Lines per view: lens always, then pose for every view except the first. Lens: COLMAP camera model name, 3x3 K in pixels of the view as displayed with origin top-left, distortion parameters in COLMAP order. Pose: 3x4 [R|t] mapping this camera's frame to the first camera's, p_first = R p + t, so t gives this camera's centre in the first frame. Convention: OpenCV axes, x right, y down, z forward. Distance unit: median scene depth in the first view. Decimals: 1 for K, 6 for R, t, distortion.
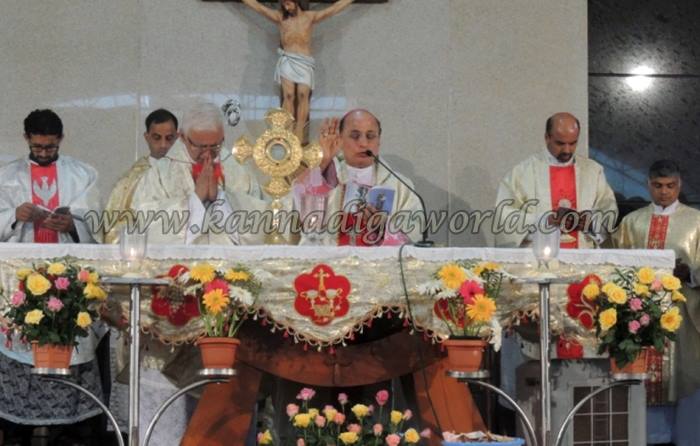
lens RADIAL K [[1557.1, 0, 348.0], [0, 1557.1, 223.1], [0, 0, 1]] dist [-0.021495, 0.000000]
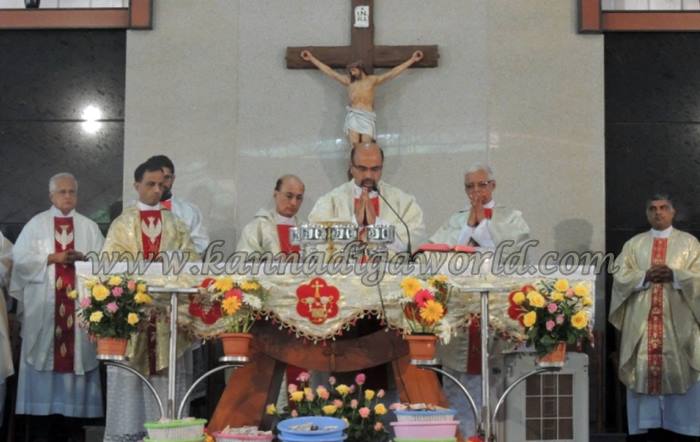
lens RADIAL K [[1395.2, 0, 350.5], [0, 1395.2, 223.3], [0, 0, 1]] dist [-0.063295, 0.000000]
pose [[0.991223, -0.007166, -0.132003, 0.166527], [0.004691, 0.999807, -0.019053, 0.003432], [0.132114, 0.018267, 0.991066, -0.156764]]
